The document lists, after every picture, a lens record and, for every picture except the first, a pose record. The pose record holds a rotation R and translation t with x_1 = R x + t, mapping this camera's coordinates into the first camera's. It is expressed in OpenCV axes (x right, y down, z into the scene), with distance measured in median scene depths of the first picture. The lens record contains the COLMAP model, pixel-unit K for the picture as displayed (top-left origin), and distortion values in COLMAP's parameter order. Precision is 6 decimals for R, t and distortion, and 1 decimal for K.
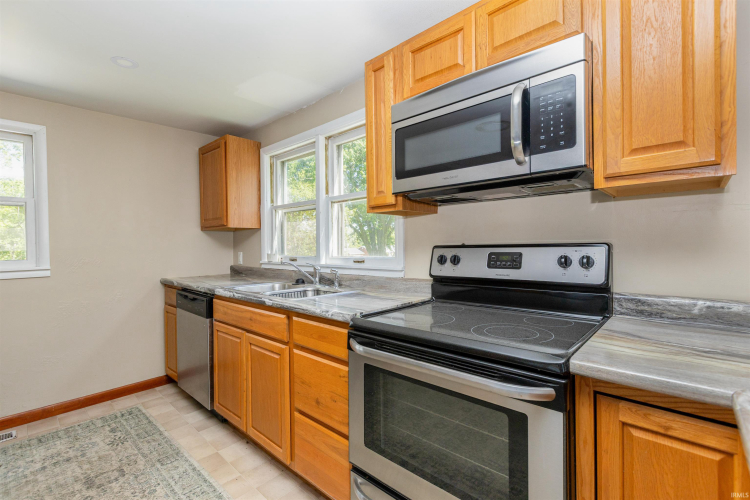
lens RADIAL K [[344.2, 0, 375.0], [0, 344.2, 250.0], [0, 0, 1]] dist [-0.002834, -0.000055]
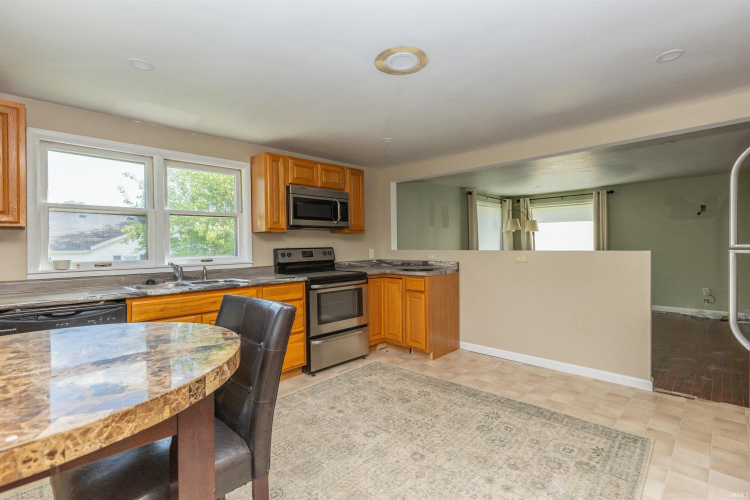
lens RADIAL K [[344.2, 0, 375.0], [0, 344.2, 250.0], [0, 0, 1]] dist [-0.002834, -0.000055]
pose [[0.051036, -0.004639, 0.998686, -1.548948], [0.021892, 0.999754, 0.003526, 0.000500], [-0.998457, 0.021683, 0.051125, 0.238608]]
